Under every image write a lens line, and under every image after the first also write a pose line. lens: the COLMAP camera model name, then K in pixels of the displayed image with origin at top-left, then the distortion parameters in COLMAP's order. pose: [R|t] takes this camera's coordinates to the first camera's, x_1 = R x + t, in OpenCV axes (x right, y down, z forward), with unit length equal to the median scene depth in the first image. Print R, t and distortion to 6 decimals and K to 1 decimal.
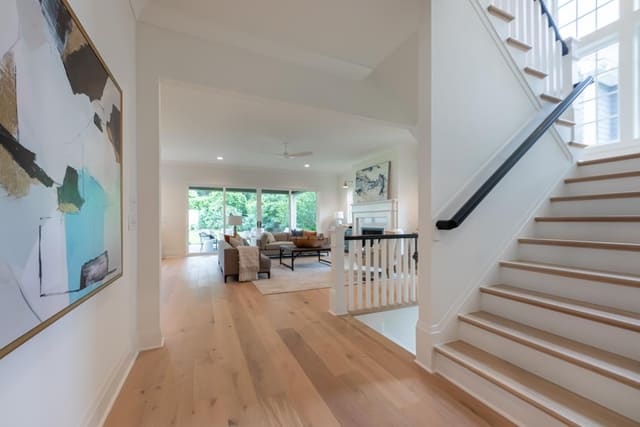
lens RADIAL K [[256.0, 0, 306.3], [0, 256.0, 224.5], [0, 0, 1]] dist [0.009274, -0.000116]
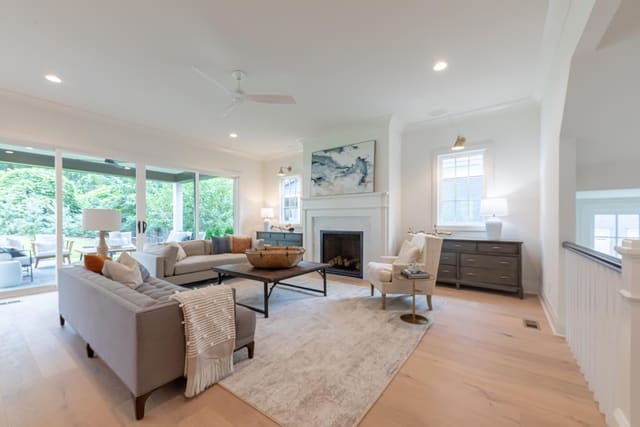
lens RADIAL K [[256.0, 0, 306.3], [0, 256.0, 224.5], [0, 0, 1]] dist [0.009274, -0.000116]
pose [[0.862931, -0.007269, 0.505270, -0.193925], [0.005676, 0.999973, 0.004692, -0.008028], [-0.505290, -0.001181, 0.862949, 0.404552]]
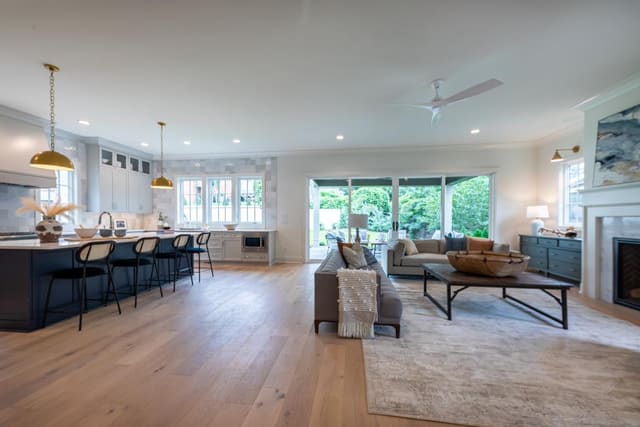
lens RADIAL K [[250.4, 0, 317.3], [0, 250.4, 224.1], [0, 0, 1]] dist [0.002646, 0.000084]
pose [[0.866500, 0.011422, -0.499046, -0.026794], [-0.010234, 0.999935, 0.005116, -0.009463], [0.499072, 0.000674, 0.866560, 0.340892]]
